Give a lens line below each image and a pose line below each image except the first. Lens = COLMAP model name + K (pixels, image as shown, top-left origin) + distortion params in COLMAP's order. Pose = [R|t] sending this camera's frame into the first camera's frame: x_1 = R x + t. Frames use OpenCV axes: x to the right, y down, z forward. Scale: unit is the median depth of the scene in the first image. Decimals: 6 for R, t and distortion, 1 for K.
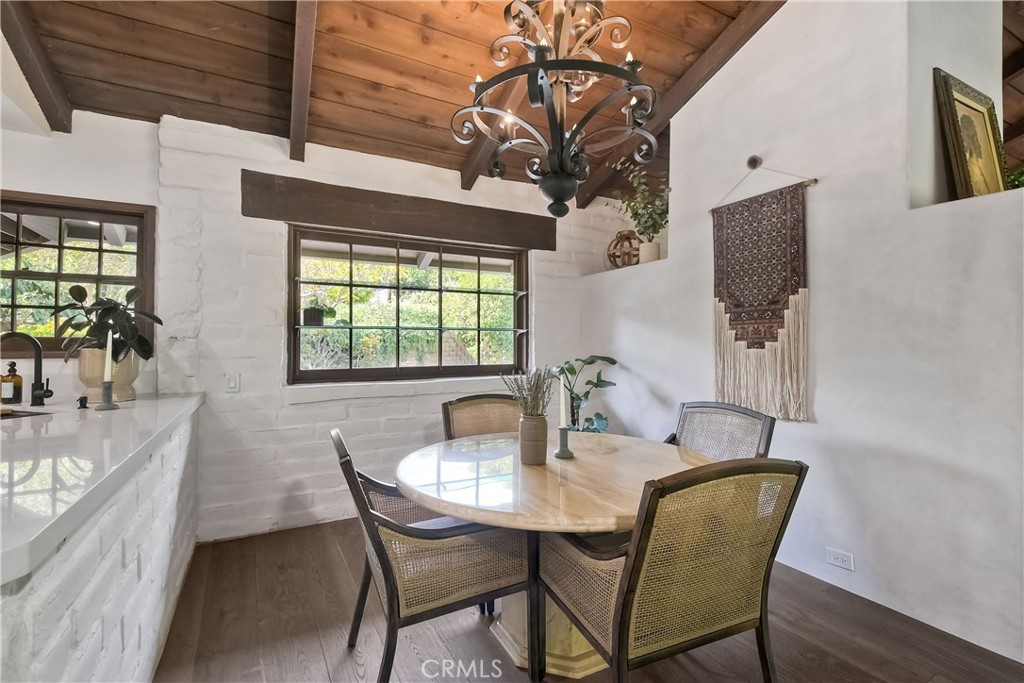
lens RADIAL K [[464.8, 0, 519.8], [0, 464.8, 342.6], [0, 0, 1]] dist [0.000718, -0.000532]
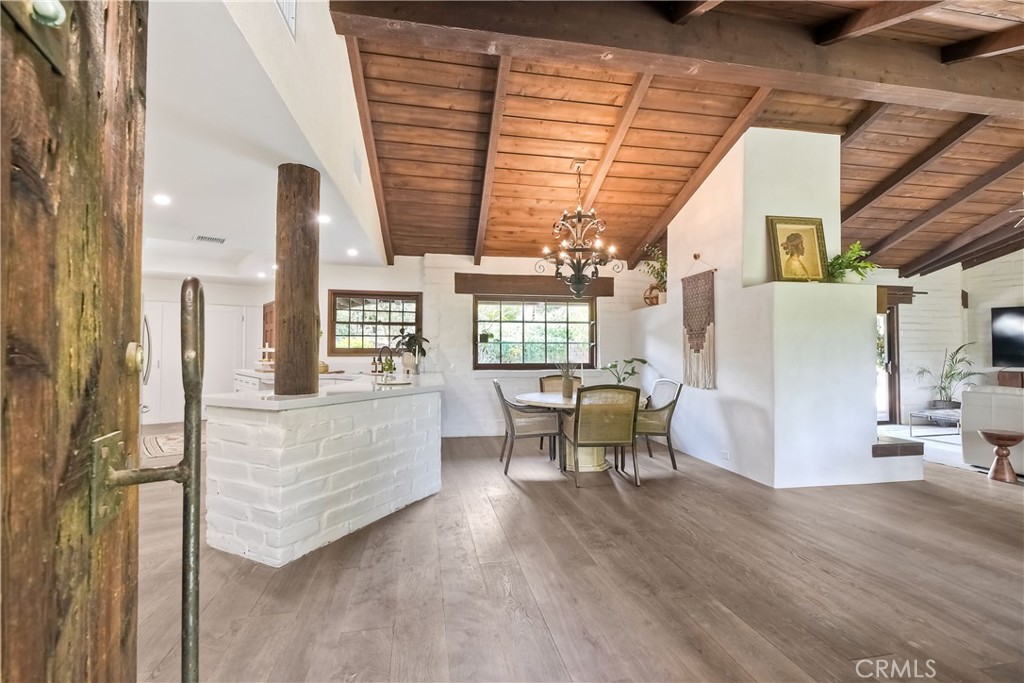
lens RADIAL K [[466.0, 0, 511.9], [0, 466.0, 336.6], [0, 0, 1]] dist [-0.001080, -0.000661]
pose [[0.944468, -0.010646, -0.328432, 0.397940], [-0.000857, 0.999392, -0.034858, 0.012718], [0.328603, 0.033204, 0.943884, -1.024578]]
